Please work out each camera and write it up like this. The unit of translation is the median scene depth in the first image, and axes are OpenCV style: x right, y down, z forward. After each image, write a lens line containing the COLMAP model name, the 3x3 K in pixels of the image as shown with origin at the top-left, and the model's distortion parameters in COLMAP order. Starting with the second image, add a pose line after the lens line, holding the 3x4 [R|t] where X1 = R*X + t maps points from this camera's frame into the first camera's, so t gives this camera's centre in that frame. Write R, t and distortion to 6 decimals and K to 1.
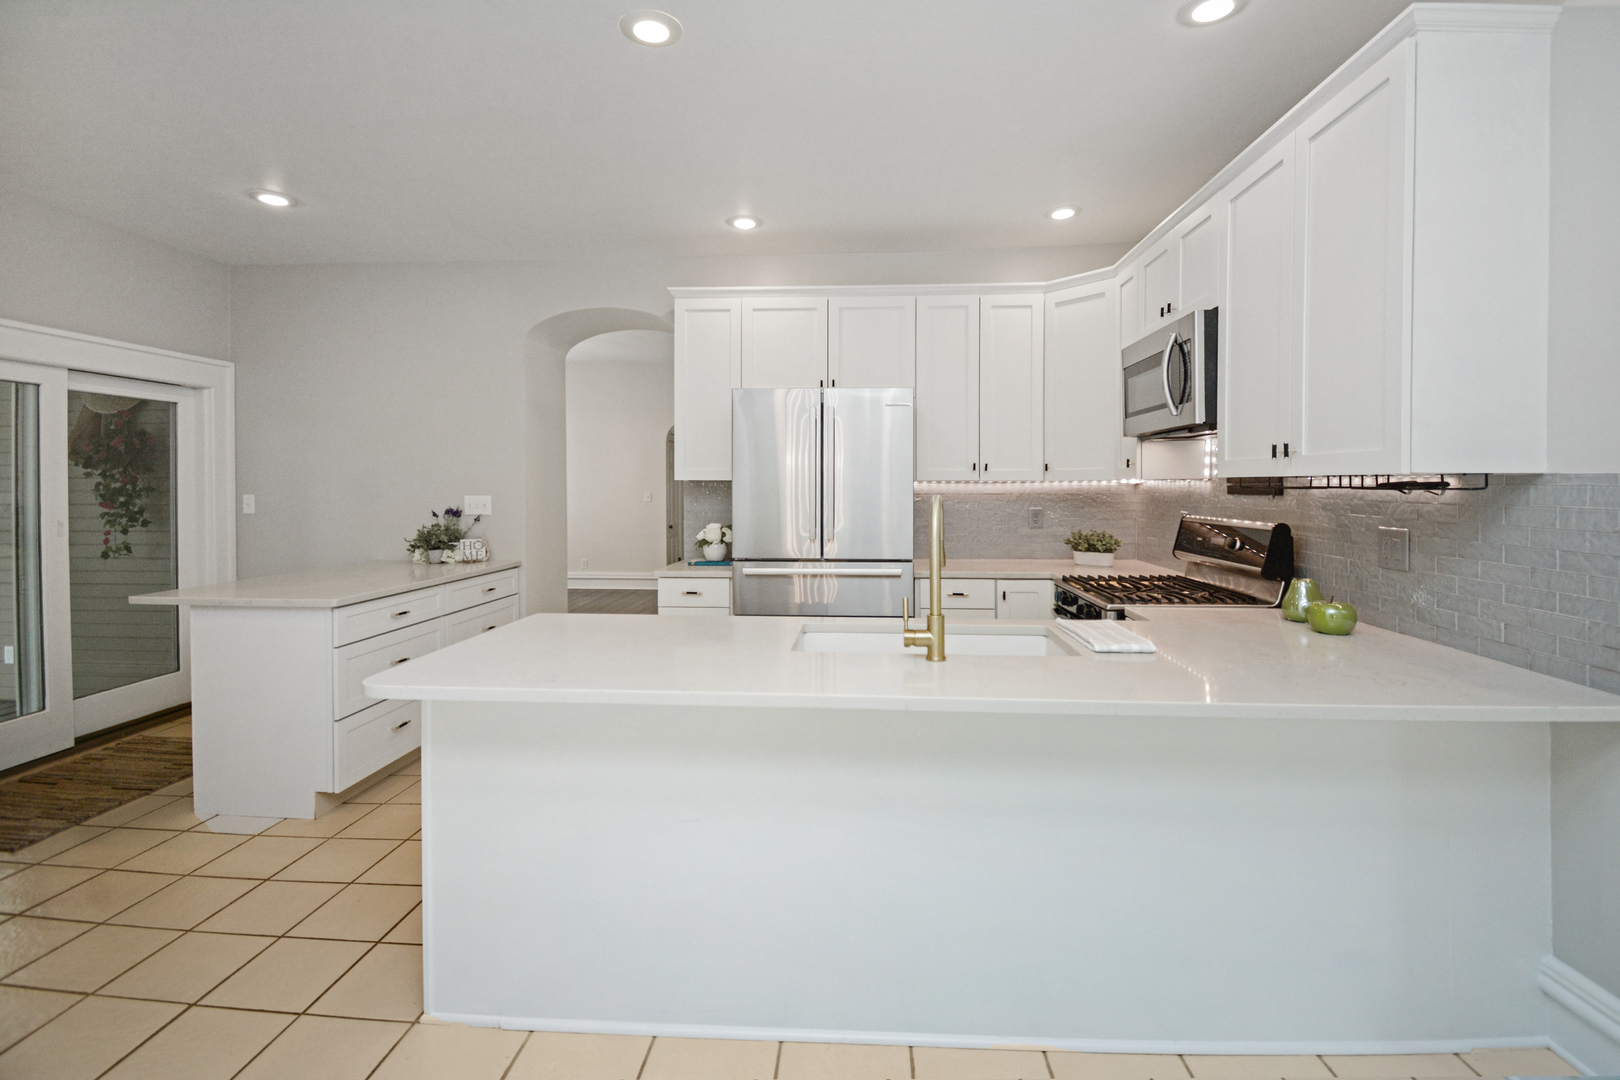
lens RADIAL K [[738.8, 0, 810.2], [0, 738.8, 511.2], [0, 0, 1]] dist [-0.024888, -0.000539]
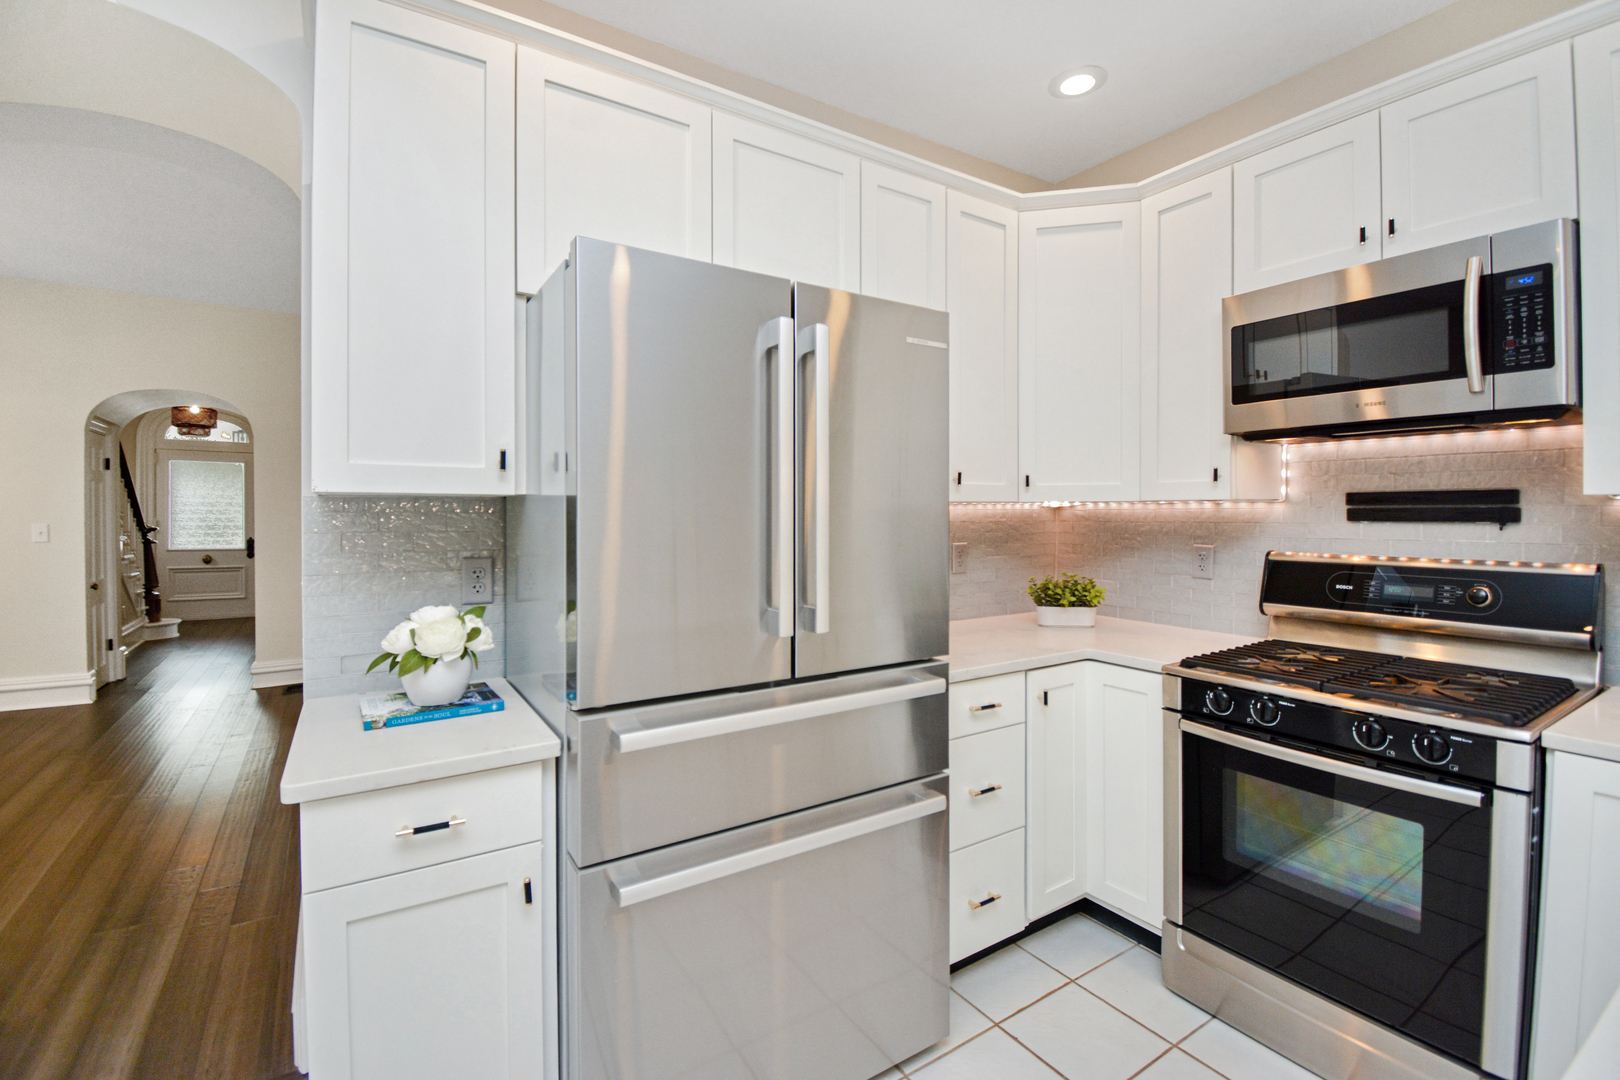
lens RADIAL K [[738.8, 0, 810.2], [0, 738.8, 511.2], [0, 0, 1]] dist [-0.024888, -0.000539]
pose [[0.794318, 0.000147, 0.607502, -0.216222], [0.021465, 0.999369, -0.028307, -0.018754], [-0.607123, 0.035525, 0.793813, 0.603204]]
